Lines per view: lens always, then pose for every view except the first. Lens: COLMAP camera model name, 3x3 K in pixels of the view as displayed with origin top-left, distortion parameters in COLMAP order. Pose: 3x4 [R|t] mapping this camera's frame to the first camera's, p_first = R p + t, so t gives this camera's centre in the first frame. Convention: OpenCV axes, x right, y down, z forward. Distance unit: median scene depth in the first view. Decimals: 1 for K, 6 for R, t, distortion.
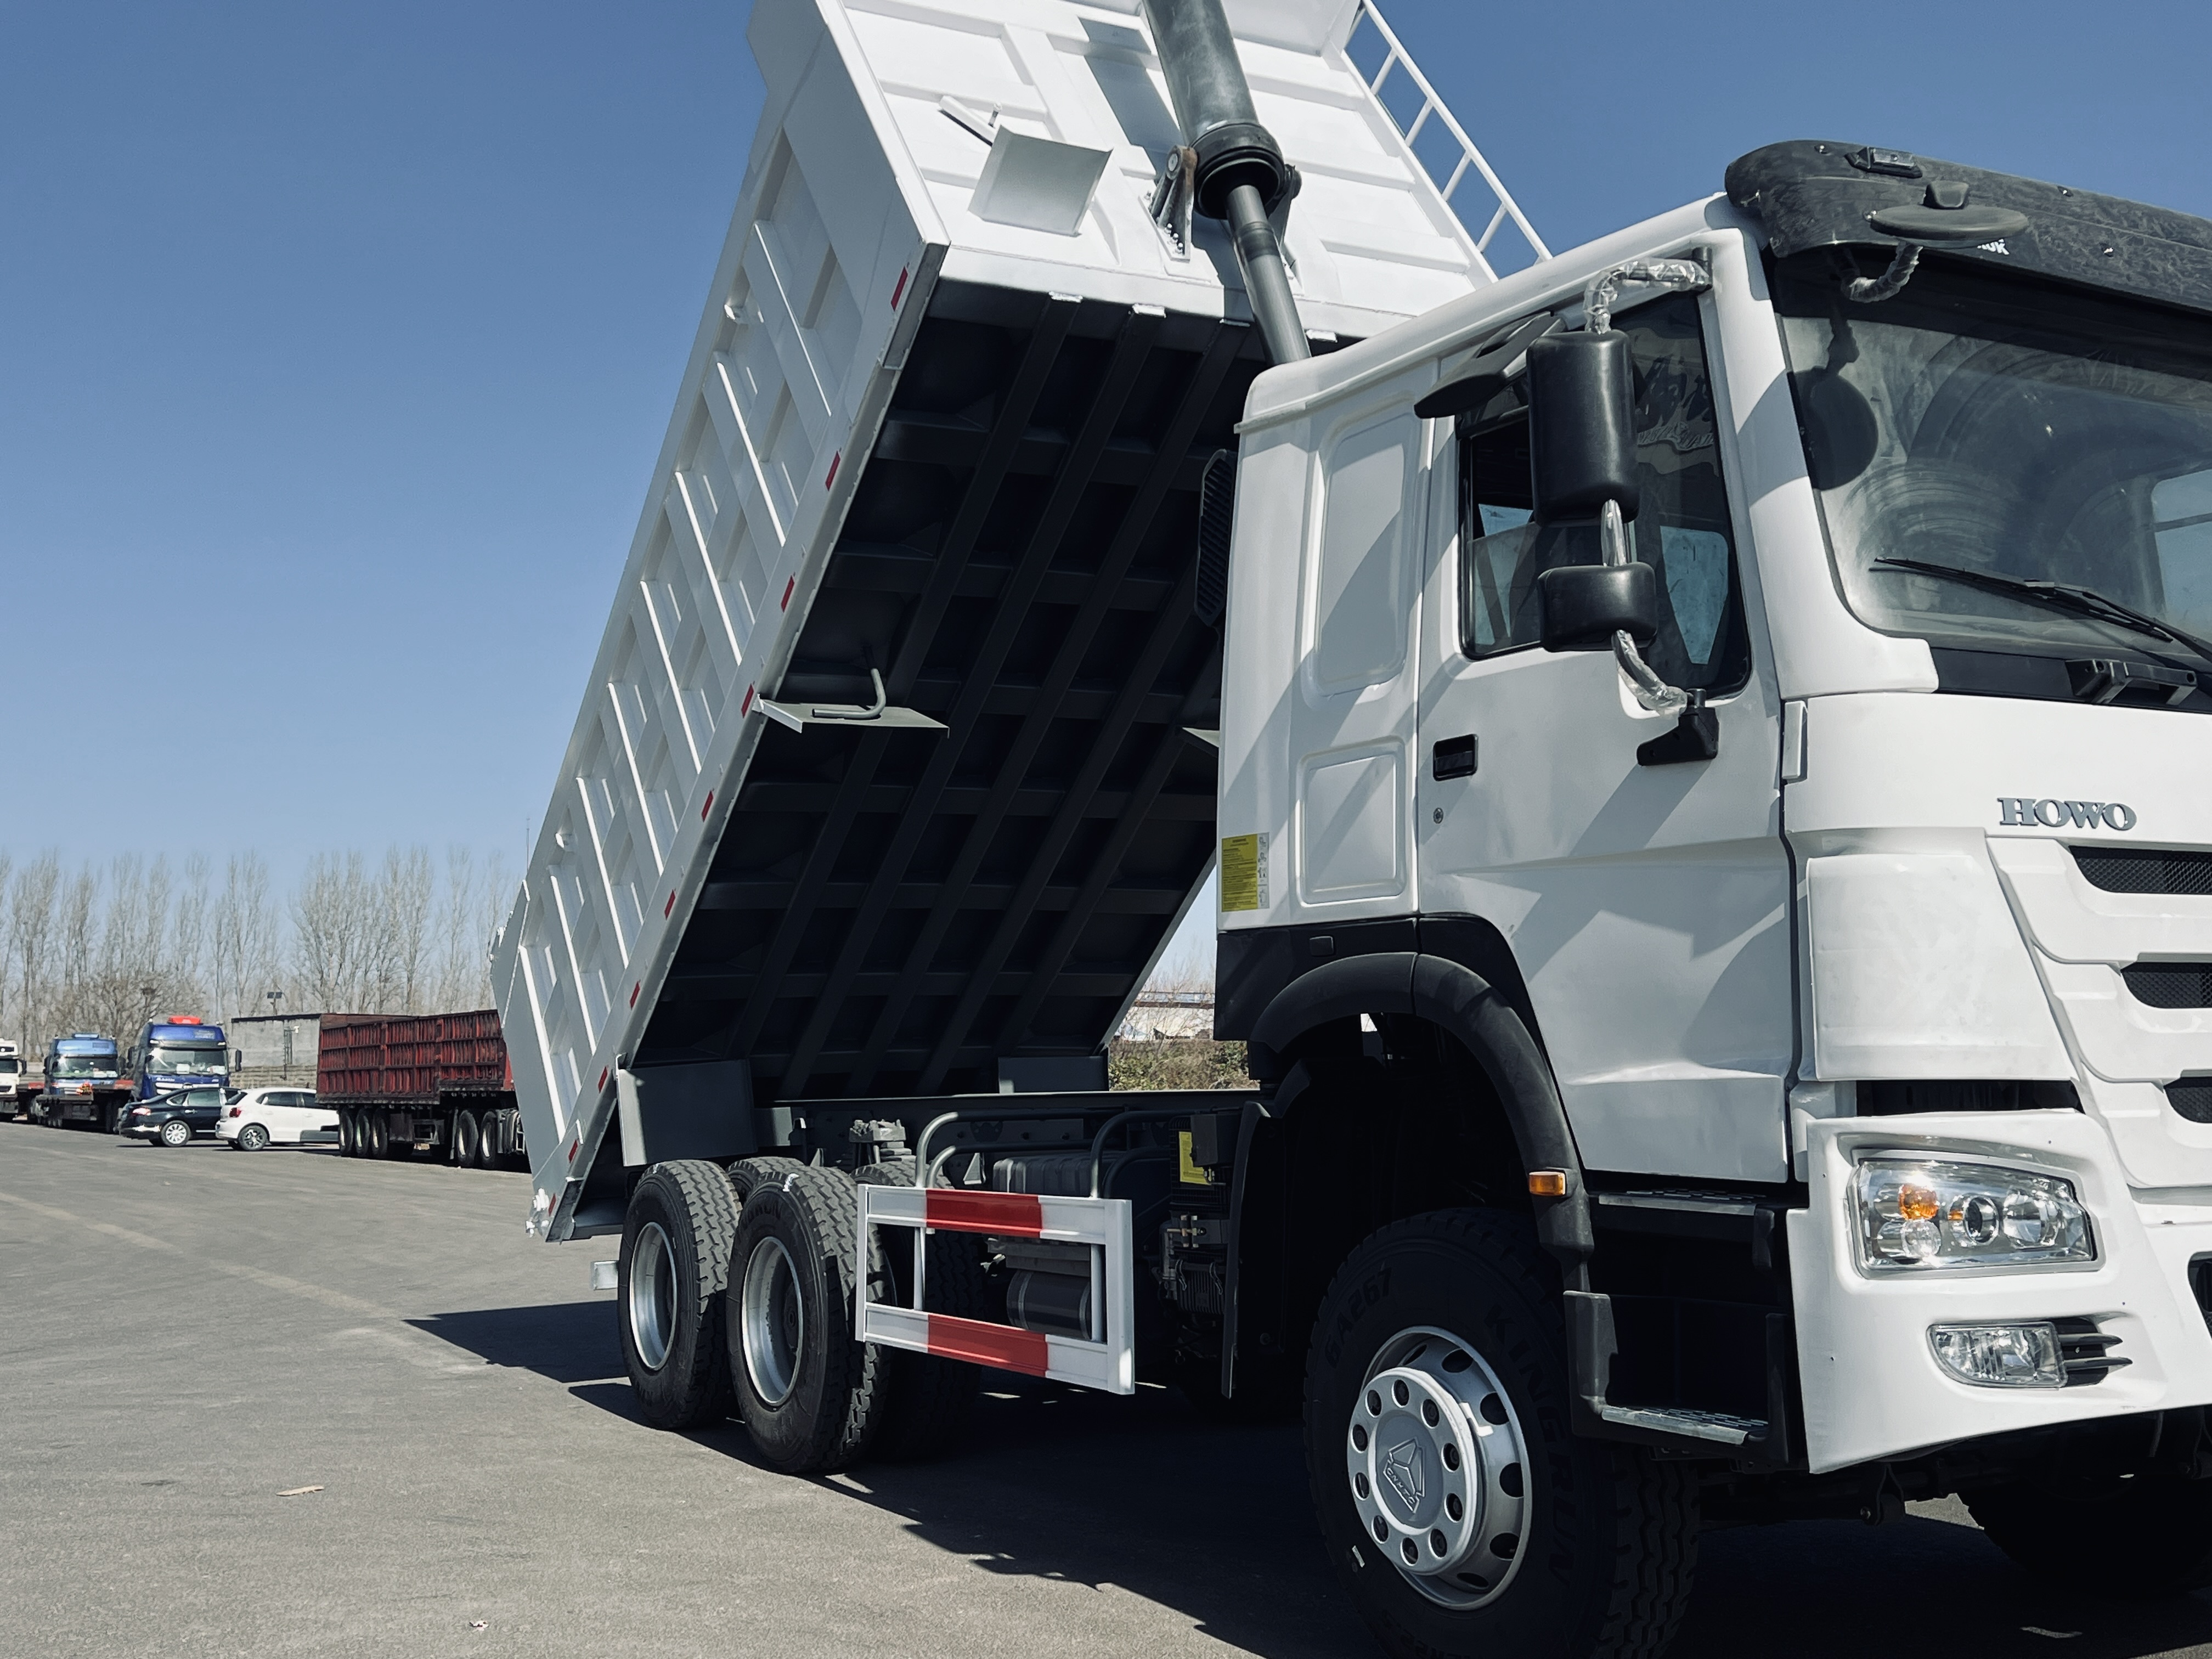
lens RADIAL K [[2428.2, 0, 1106.0], [0, 2428.2, 829.5], [0, 0, 1]] dist [-0.011067, -0.030190]
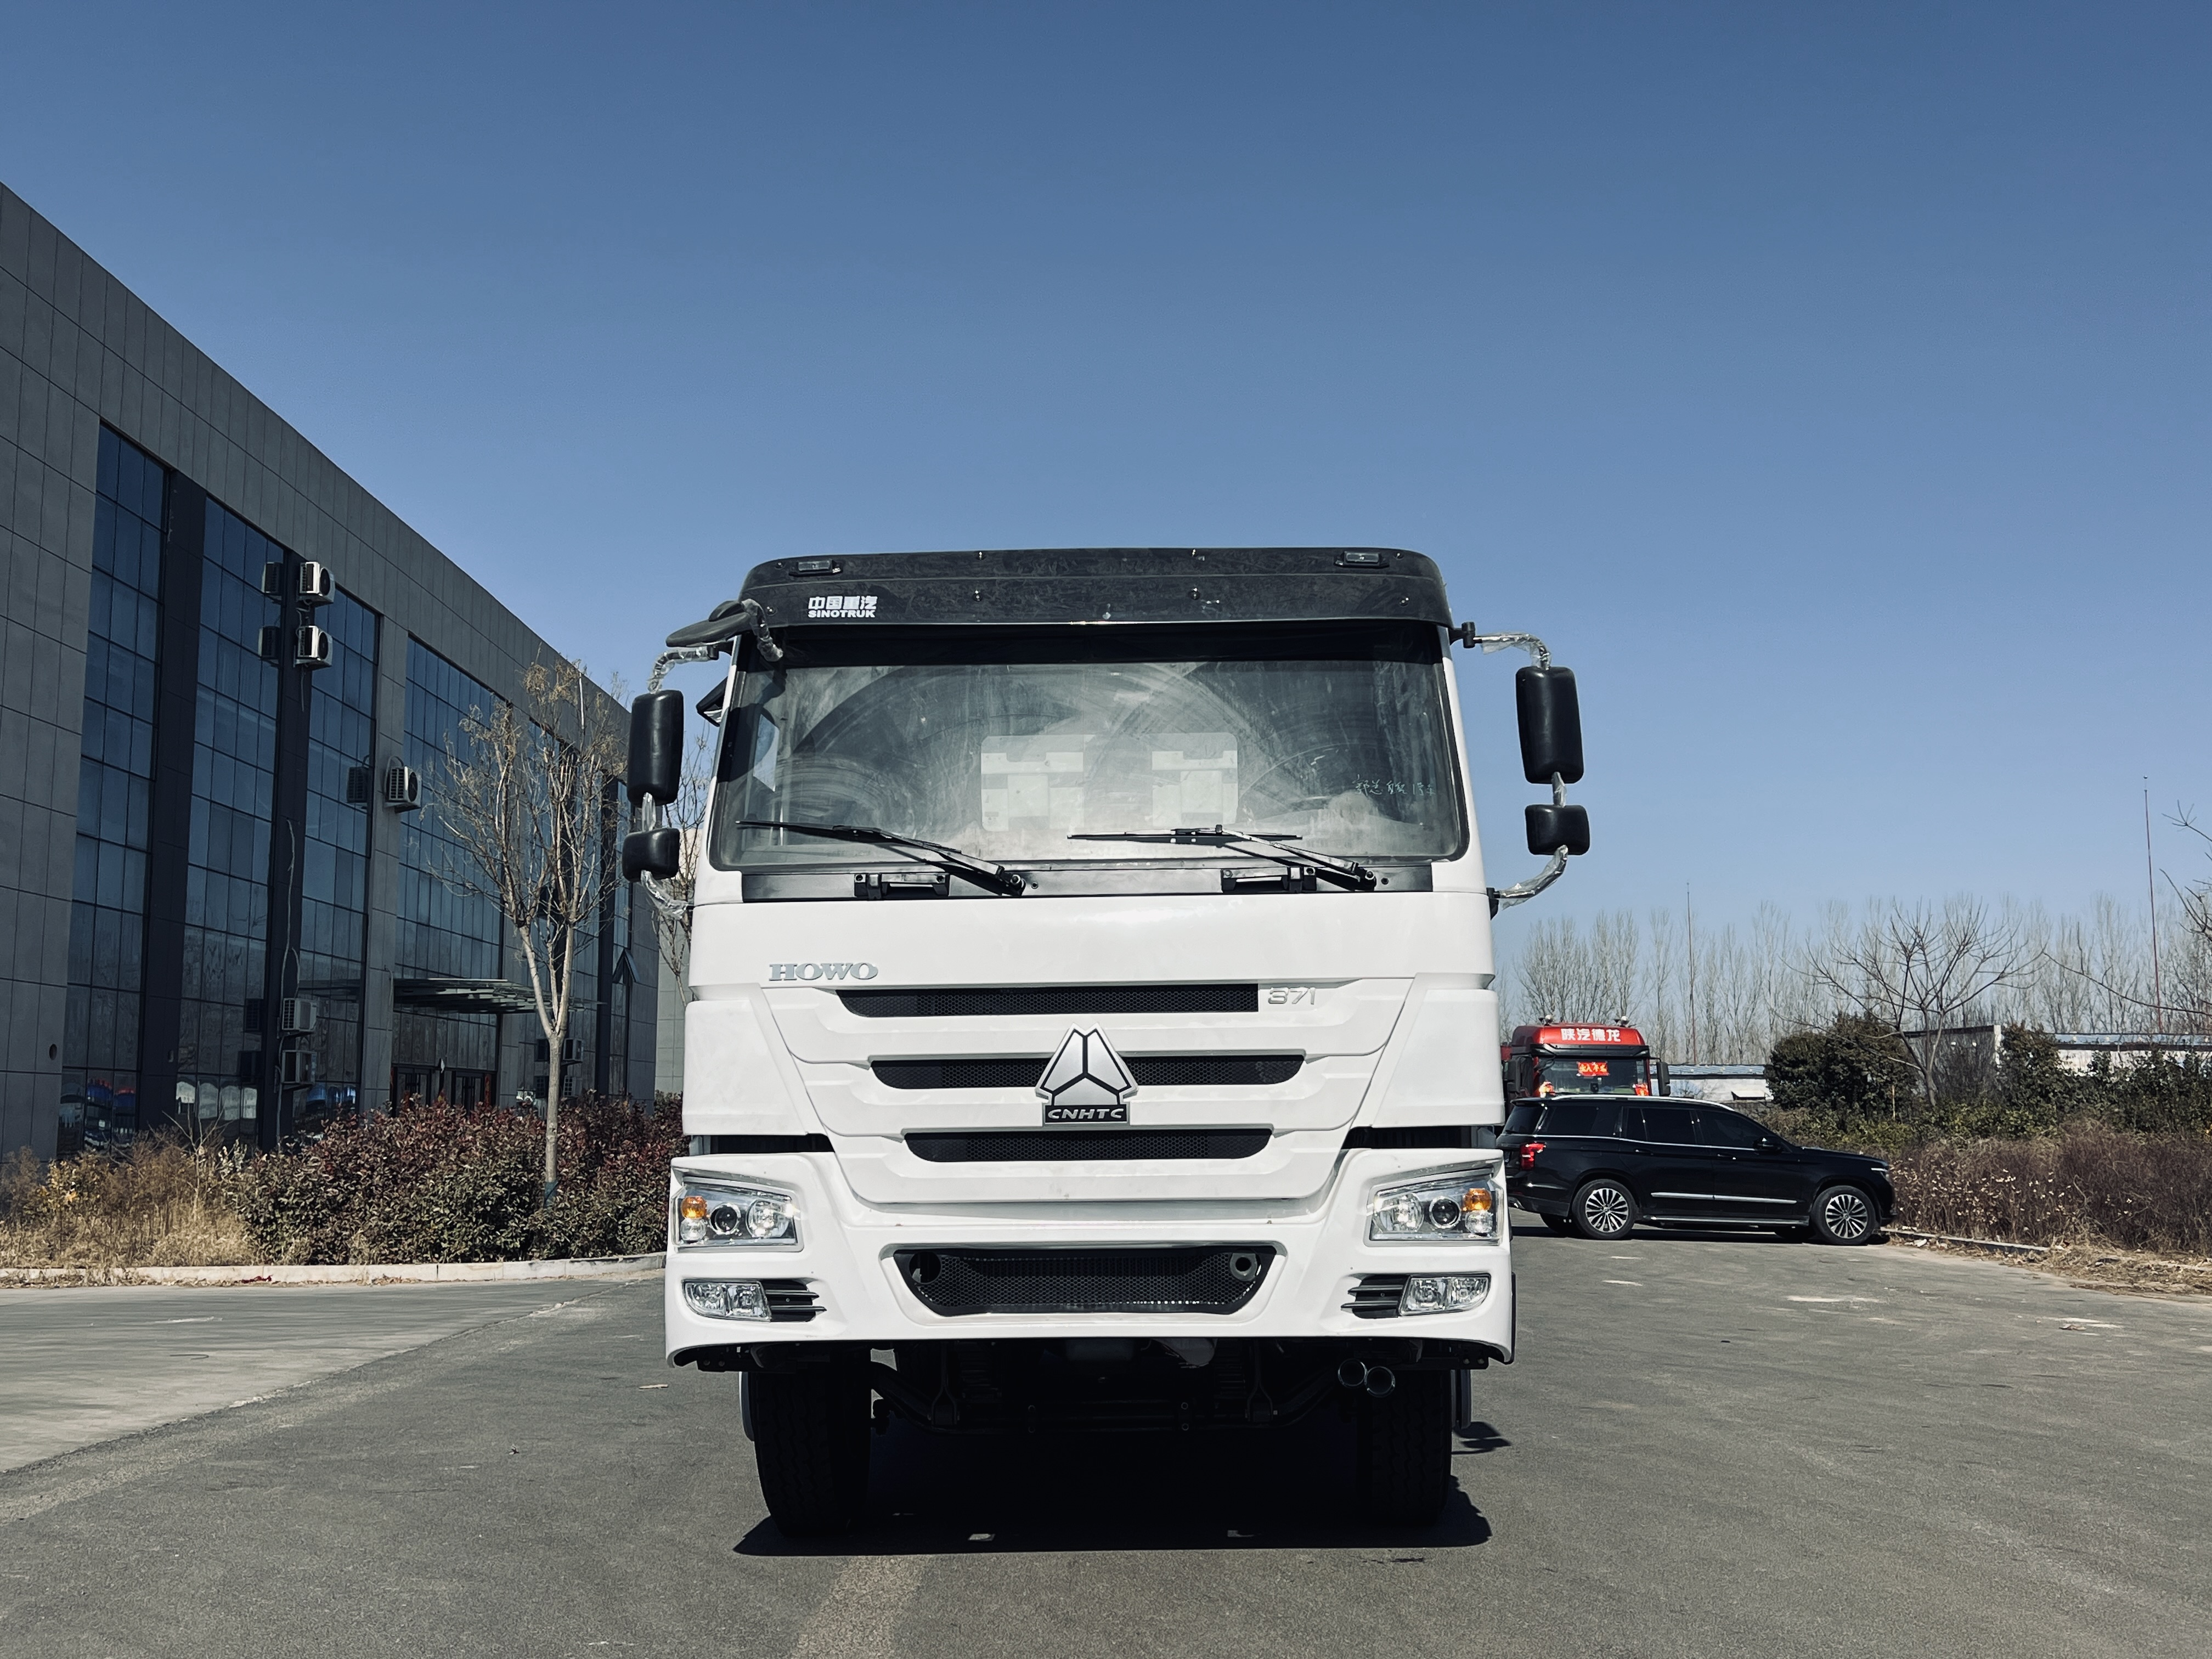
lens RADIAL K [[2159.2, 0, 1106.0], [0, 2159.2, 829.5], [0, 0, 1]] dist [0.077629, 0.000083]
pose [[0.869010, -0.064817, -0.490530, 1.262226], [0.050371, 0.997821, -0.042614, -0.029724], [0.492223, 0.012323, 0.870382, -0.177434]]
